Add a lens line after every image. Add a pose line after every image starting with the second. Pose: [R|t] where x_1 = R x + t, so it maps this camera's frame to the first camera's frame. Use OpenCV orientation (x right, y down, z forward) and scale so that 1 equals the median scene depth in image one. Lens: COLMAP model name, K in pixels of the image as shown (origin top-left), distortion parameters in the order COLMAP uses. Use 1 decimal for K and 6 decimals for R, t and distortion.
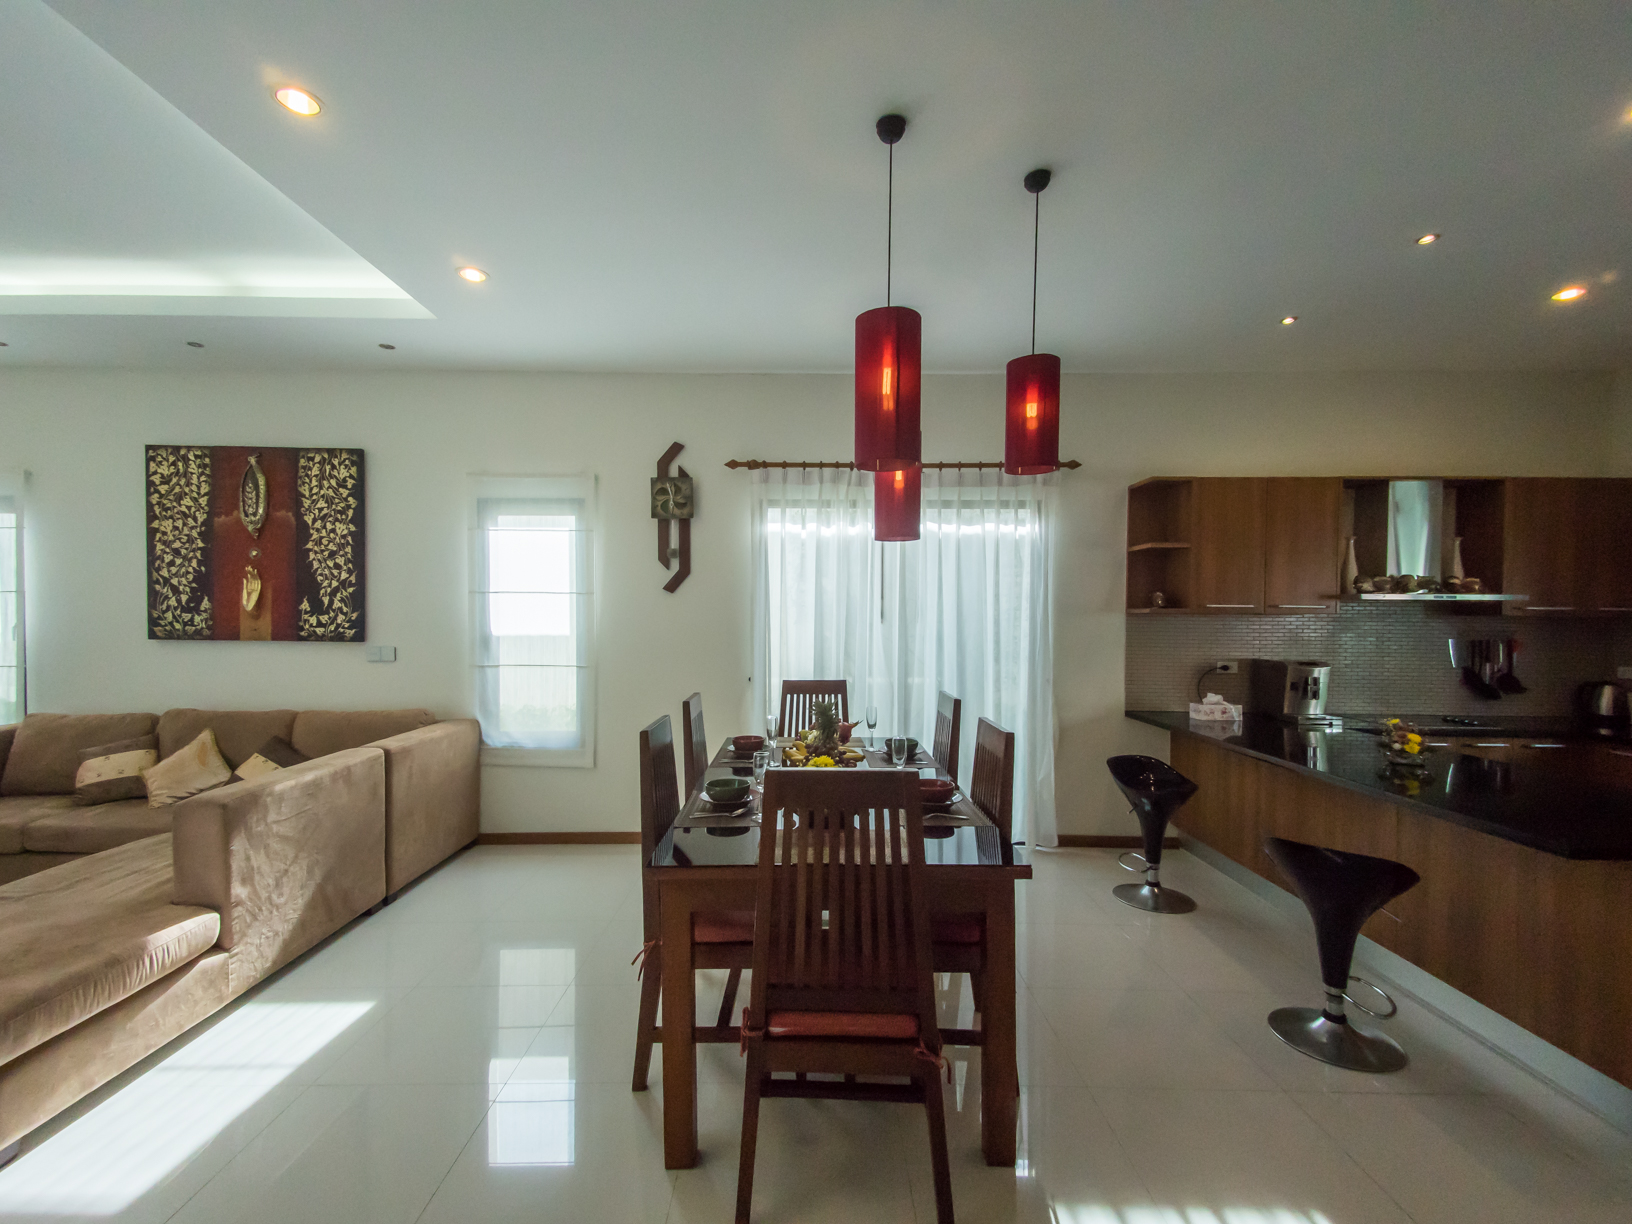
lens RADIAL K [[715.8, 0, 821.4], [0, 715.8, 627.4], [0, 0, 1]] dist [0.031079, -0.007443]
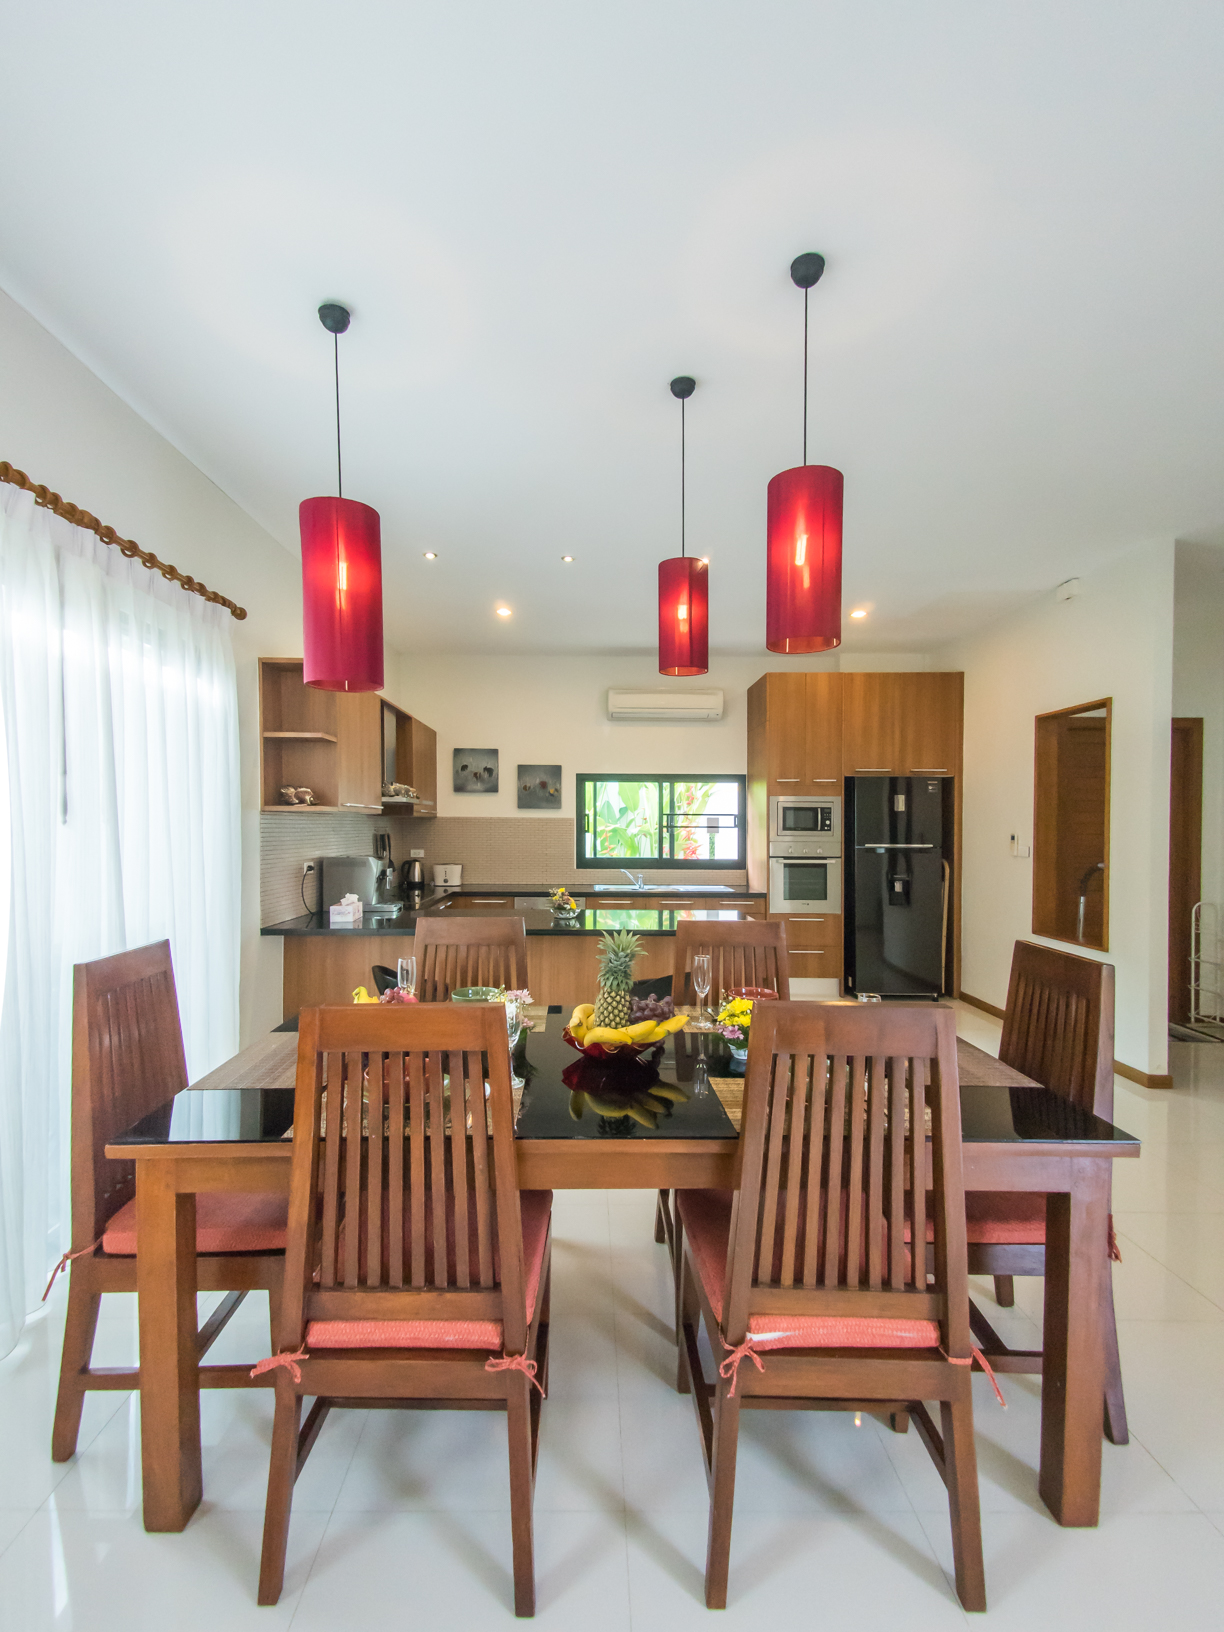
lens RADIAL K [[715.8, 0, 584.1], [0, 715.8, 838.1], [0, 0, 1]] dist [0.031079, -0.007443]
pose [[-0.001952, -0.022087, 0.999754, -0.408472], [0.007086, 0.999731, 0.022100, -0.004511], [-0.999973, 0.007127, -0.001795, 0.639810]]
